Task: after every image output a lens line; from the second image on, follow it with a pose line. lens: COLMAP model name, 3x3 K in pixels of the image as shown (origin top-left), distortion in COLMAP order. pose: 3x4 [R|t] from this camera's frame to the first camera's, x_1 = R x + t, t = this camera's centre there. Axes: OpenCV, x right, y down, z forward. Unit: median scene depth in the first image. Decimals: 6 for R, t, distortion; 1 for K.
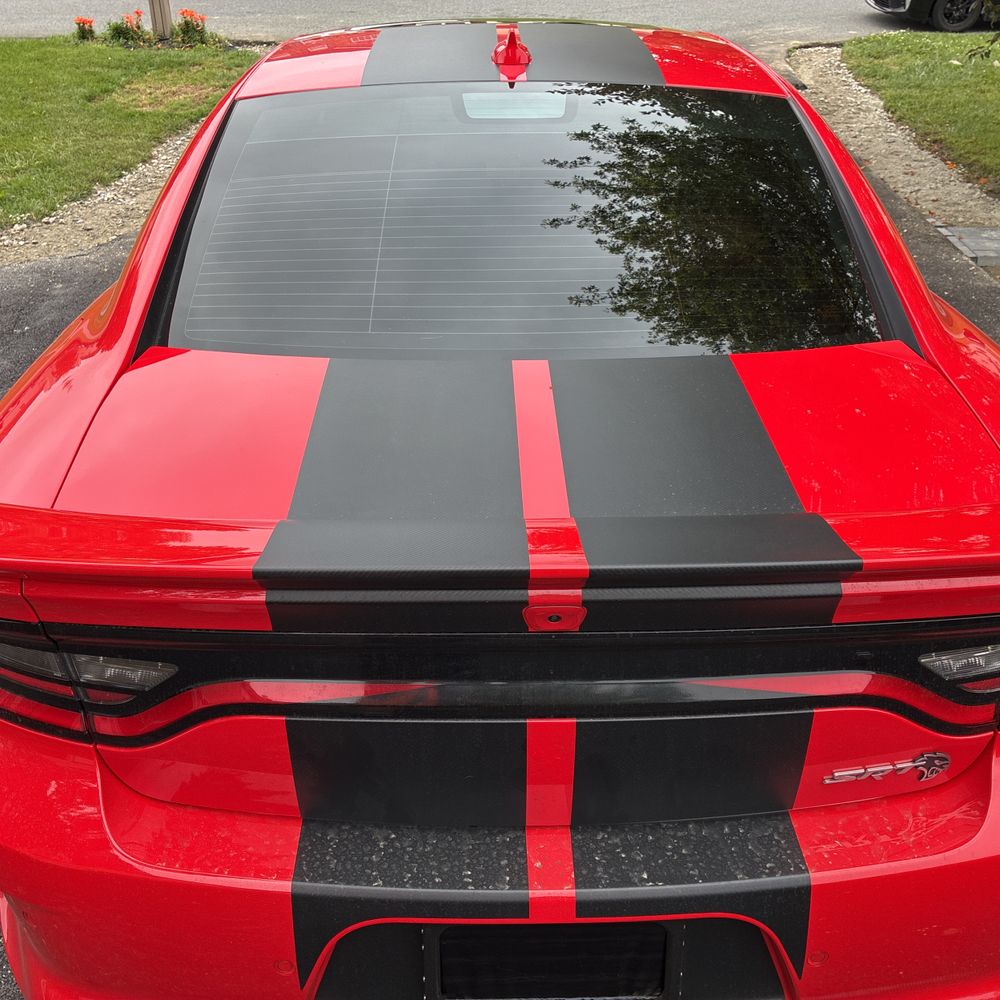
lens RADIAL K [[1019.4, 0, 500.0], [0, 1019.4, 500.0], [0, 0, 1]] dist [0.049573, -0.058165]
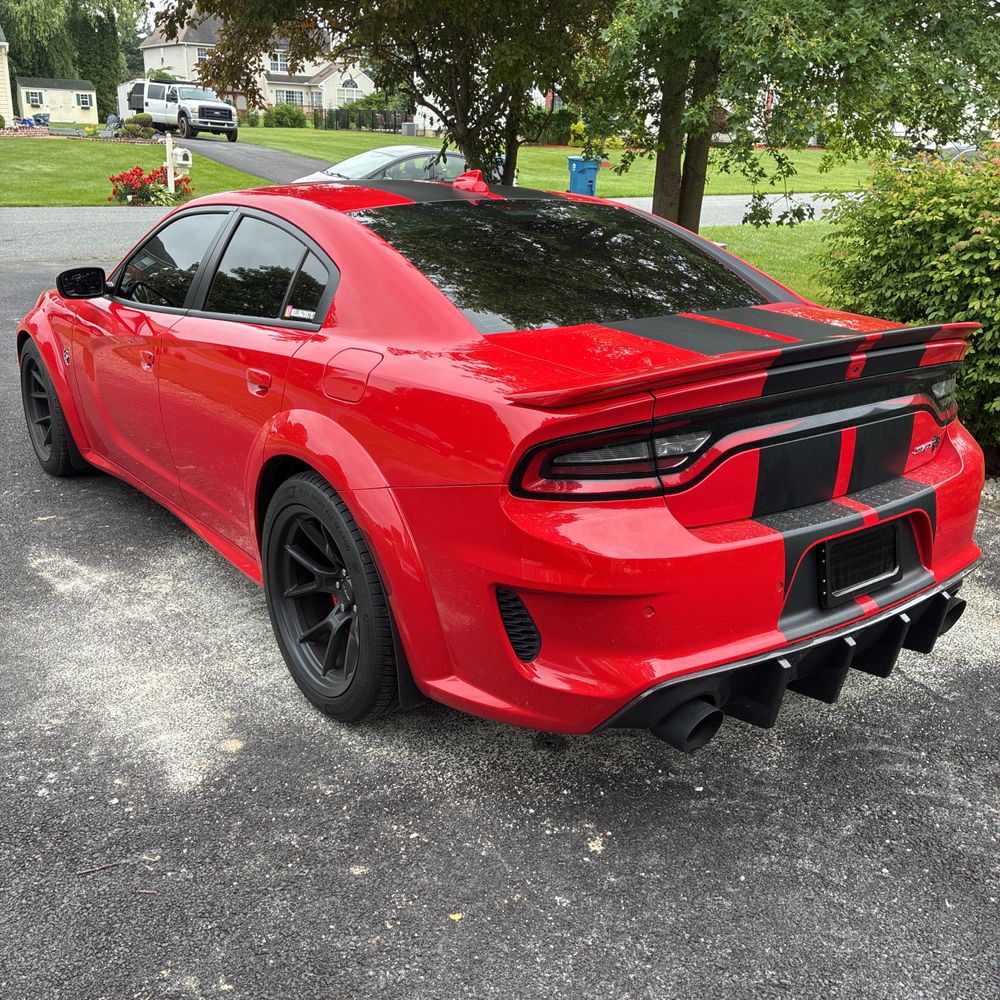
lens RADIAL K [[1016.5, 0, 500.0], [0, 1016.5, 500.0], [0, 0, 1]] dist [0.012392, 0.031620]
pose [[0.813715, -0.173273, 0.554837, -1.601734], [0.279736, 0.953464, -0.112493, 0.360668], [-0.509525, 0.246745, 0.824319, -0.310521]]
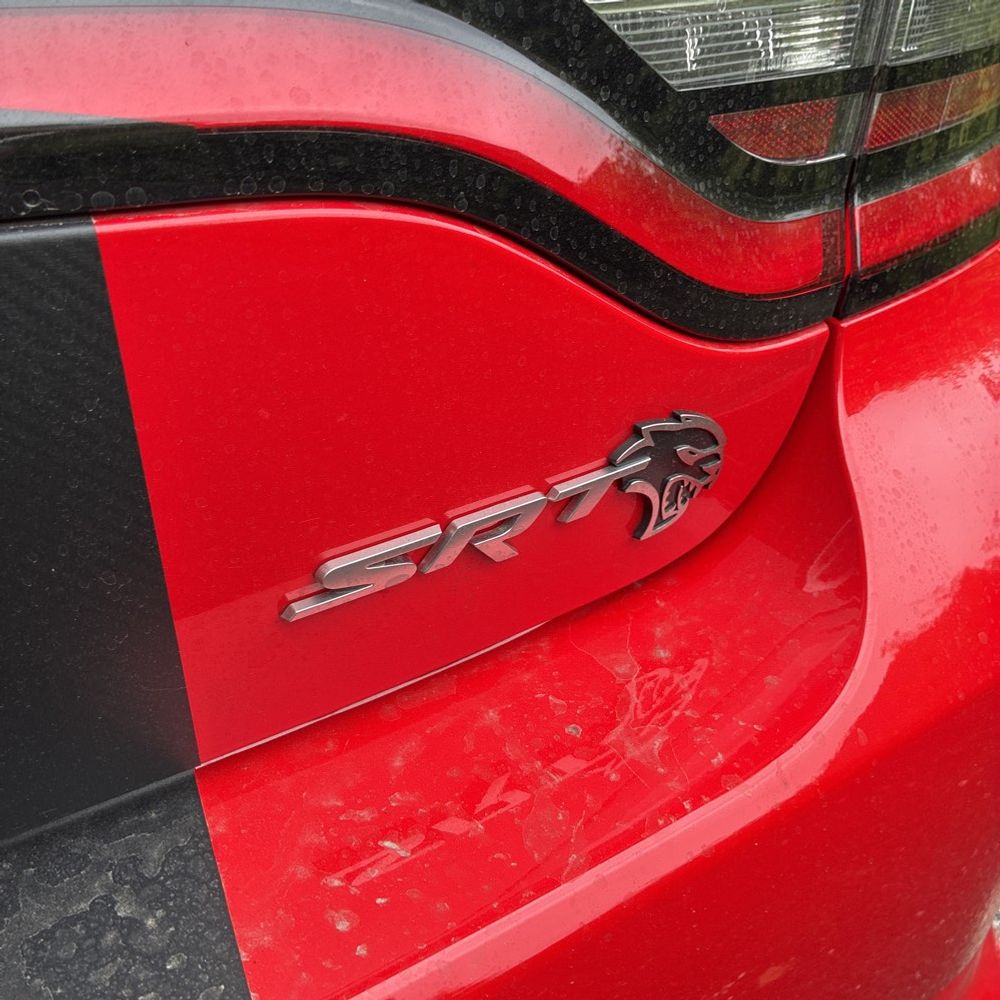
lens RADIAL K [[1019.4, 0, 500.0], [0, 1019.4, 500.0], [0, 0, 1]] dist [0.049573, -0.058165]
pose [[0.926671, -0.197381, 0.319877, 0.286489], [0.191447, 0.980217, 0.050232, 0.242855], [-0.323463, 0.014690, 0.946127, 0.751302]]
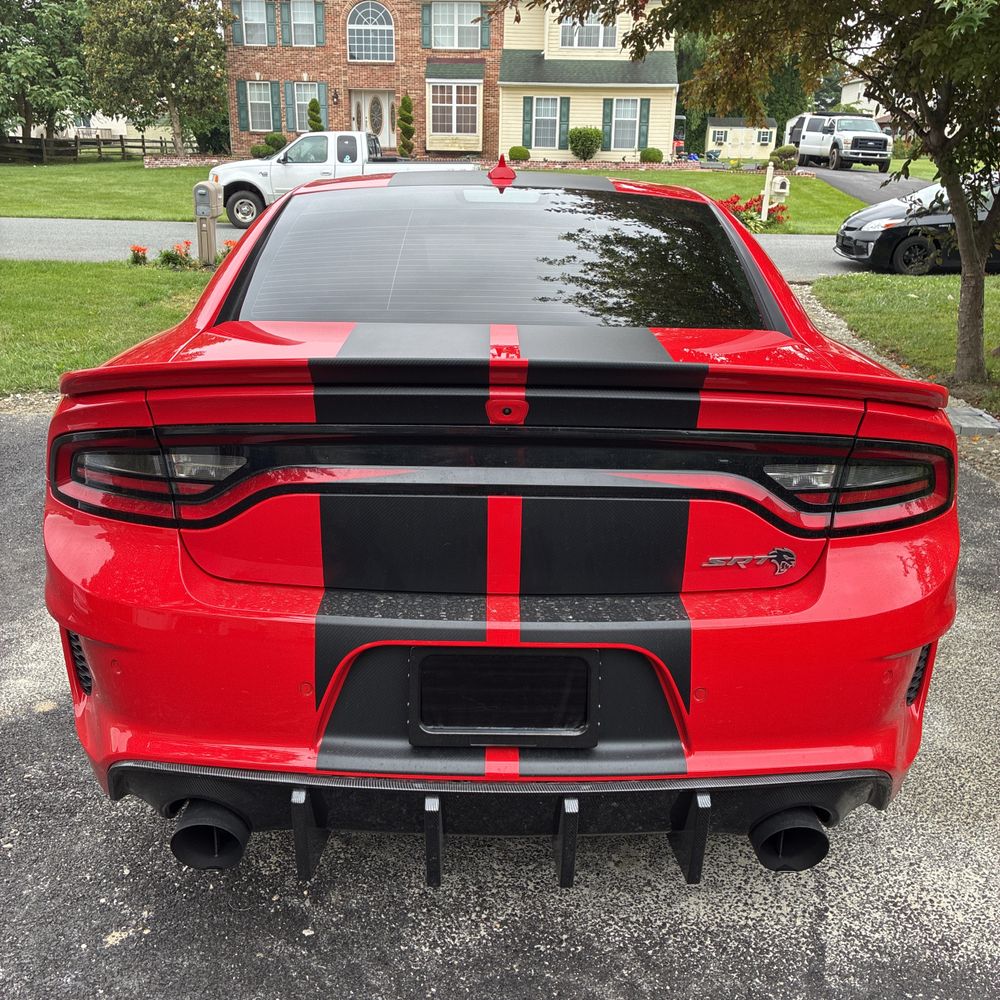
lens RADIAL K [[1019.4, 0, 500.0], [0, 1019.4, 500.0], [0, 0, 1]] dist [0.049573, -0.058165]
pose [[0.999725, 0.022770, -0.005689, 0.047311], [-0.023466, 0.974167, -0.224608, 0.498121], [0.000427, 0.224679, 0.974433, -0.361292]]
